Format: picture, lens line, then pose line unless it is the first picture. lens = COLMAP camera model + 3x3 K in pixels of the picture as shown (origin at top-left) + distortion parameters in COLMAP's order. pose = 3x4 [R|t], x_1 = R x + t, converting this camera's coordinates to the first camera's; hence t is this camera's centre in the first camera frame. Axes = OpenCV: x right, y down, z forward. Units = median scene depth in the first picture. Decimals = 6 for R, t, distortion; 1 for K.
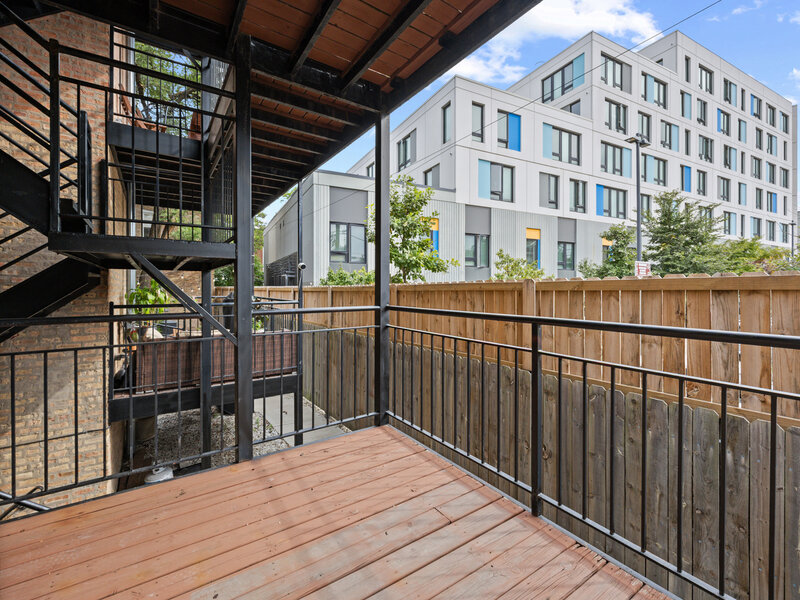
lens RADIAL K [[349.0, 0, 397.3], [0, 349.0, 292.5], [0, 0, 1]] dist [0.001916, -0.000695]
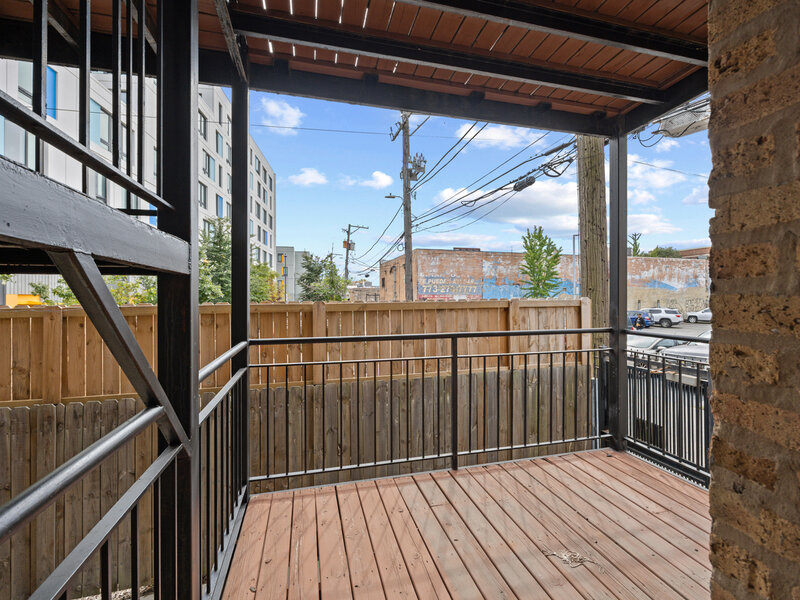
lens RADIAL K [[349.0, 0, 395.6], [0, 349.0, 297.8], [0, 0, 1]] dist [0.001916, -0.000695]
pose [[0.346791, -0.001839, 0.937941, -0.717065], [0.017625, 0.999834, -0.004557, -0.051225], [-0.937777, 0.018111, 0.346766, 0.488682]]
